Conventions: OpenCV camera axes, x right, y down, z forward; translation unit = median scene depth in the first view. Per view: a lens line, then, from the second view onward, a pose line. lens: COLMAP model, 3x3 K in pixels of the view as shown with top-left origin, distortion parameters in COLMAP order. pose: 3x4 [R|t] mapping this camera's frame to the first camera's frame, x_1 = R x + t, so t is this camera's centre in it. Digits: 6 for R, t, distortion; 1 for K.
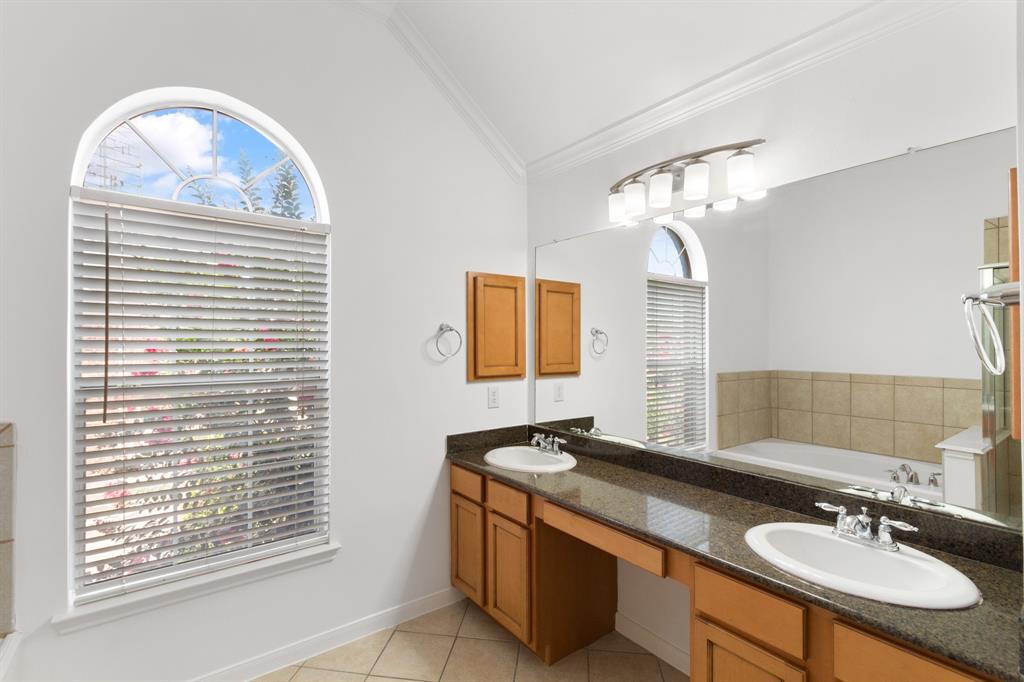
lens RADIAL K [[460.2, 0, 497.3], [0, 460.2, 341.6], [0, 0, 1]] dist [0.005086, -0.000282]
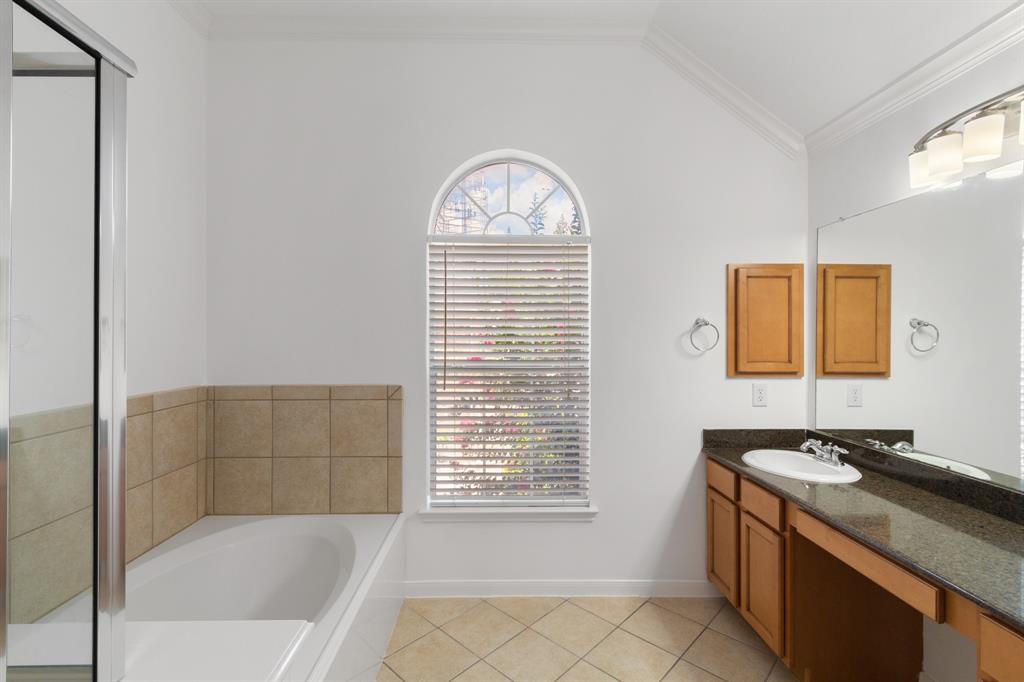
lens RADIAL K [[460.2, 0, 506.0], [0, 460.2, 340.7], [0, 0, 1]] dist [0.005086, -0.000282]
pose [[0.814556, 0.006354, -0.580051, 0.135241], [-0.000269, 0.999944, 0.010577, -0.000307], [0.580085, -0.008460, 0.814512, -0.076932]]
